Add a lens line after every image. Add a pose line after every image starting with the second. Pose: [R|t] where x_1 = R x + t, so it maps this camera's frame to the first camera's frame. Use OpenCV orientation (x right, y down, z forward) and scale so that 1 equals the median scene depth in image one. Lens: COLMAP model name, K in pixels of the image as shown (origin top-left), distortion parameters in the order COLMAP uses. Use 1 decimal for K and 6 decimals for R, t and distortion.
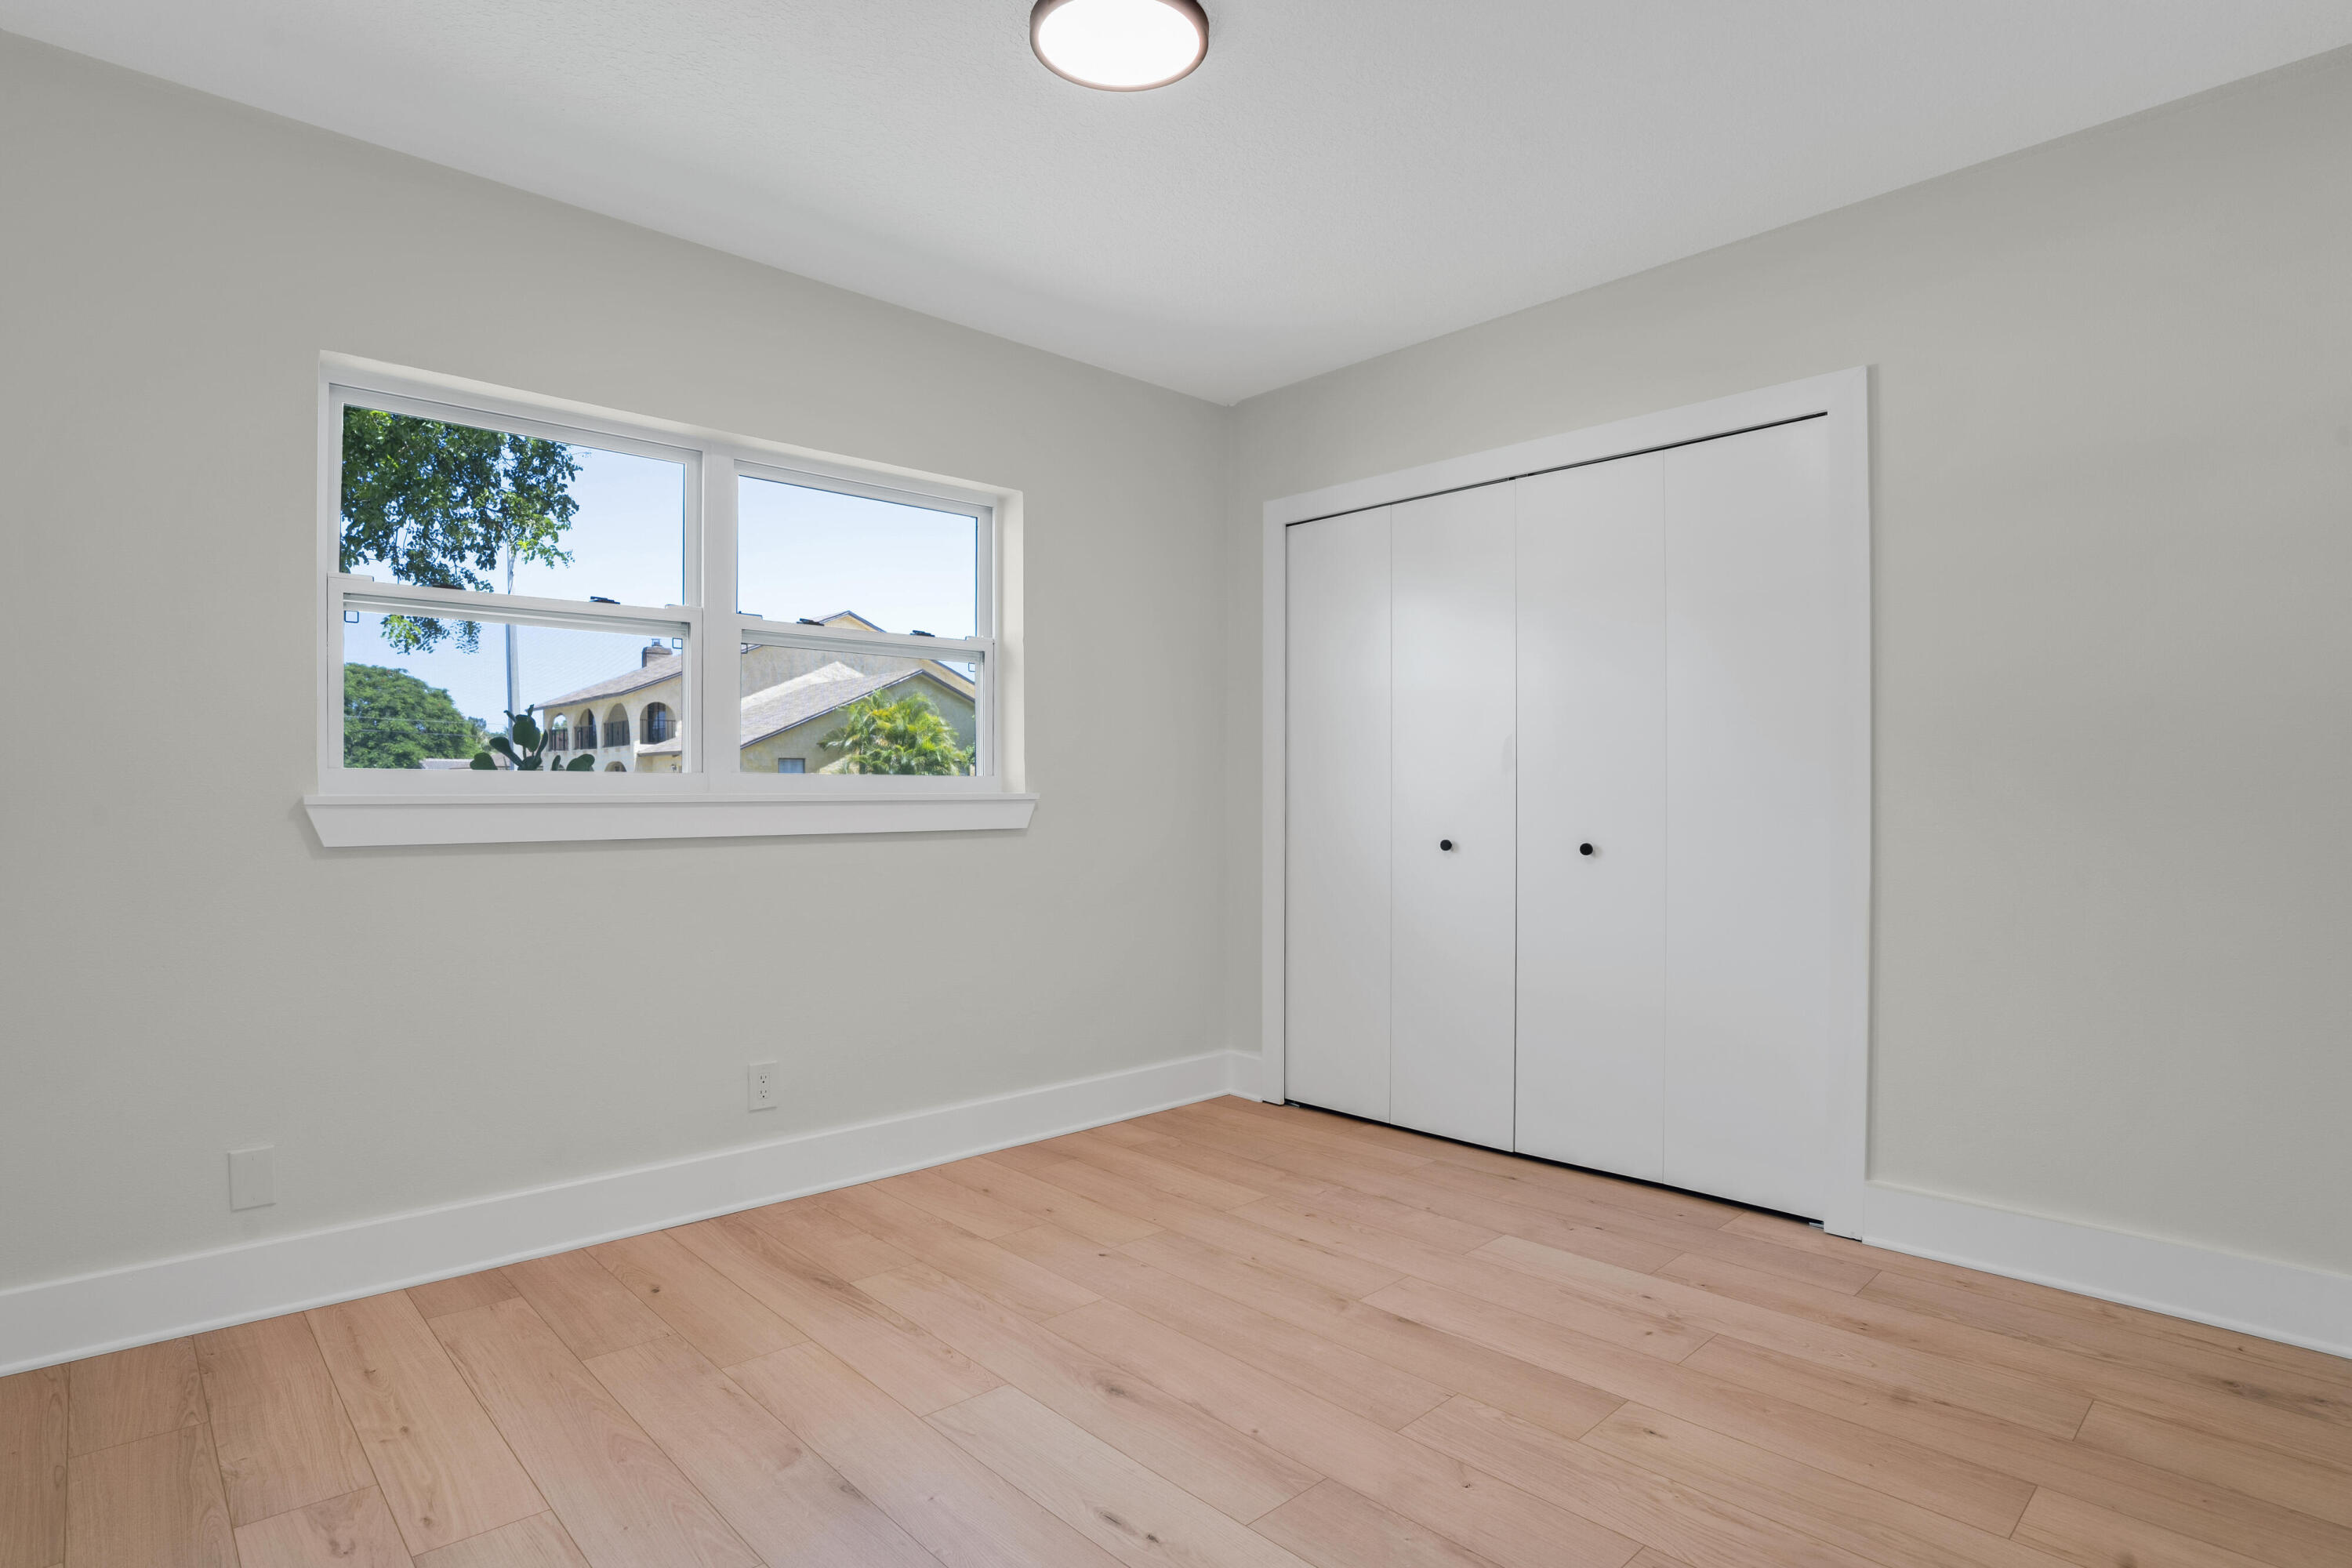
lens RADIAL K [[1143.9, 0, 1163.4], [0, 1143.9, 780.0], [0, 0, 1]] dist [-0.013970, 0.000531]
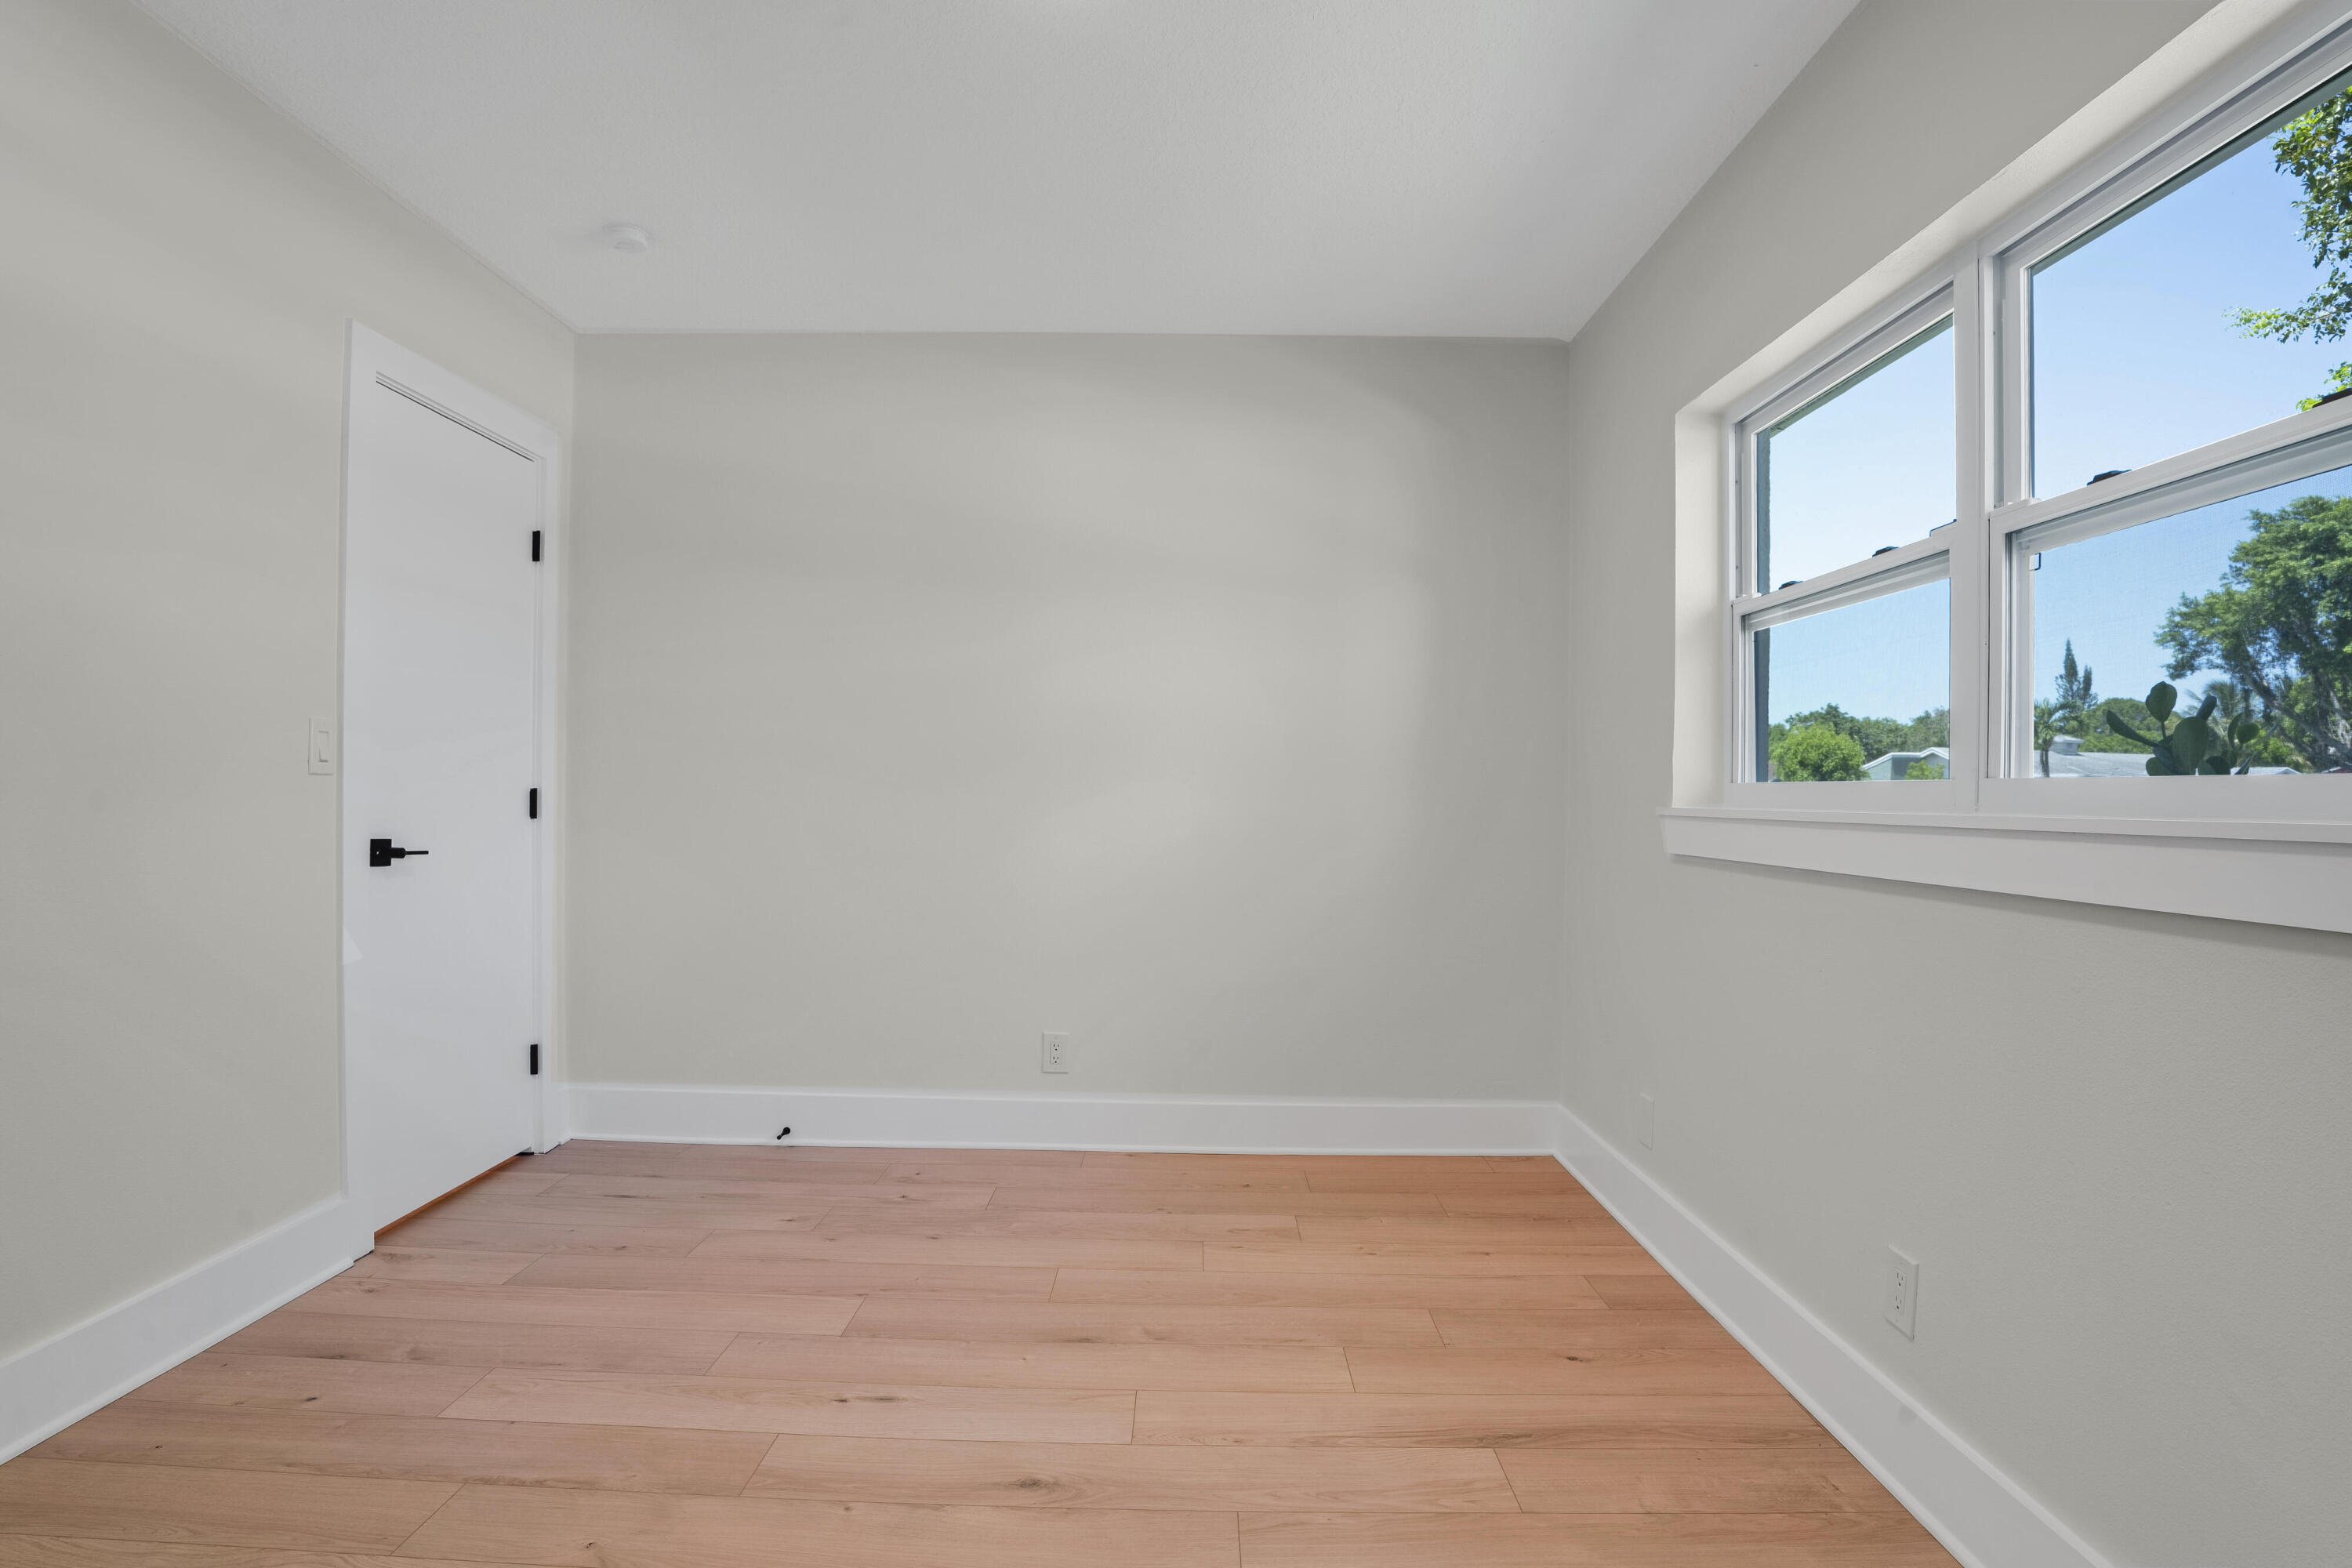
lens RADIAL K [[1242.6, 0, 1176.0], [0, 1242.6, 784.0], [0, 0, 1]] dist [-0.067438, 0.014294]
pose [[-0.676499, -0.018265, -0.736217, 0.546946], [-0.010208, 0.999829, -0.015424, 0.019606], [0.736373, -0.002919, -0.676570, 1.637686]]
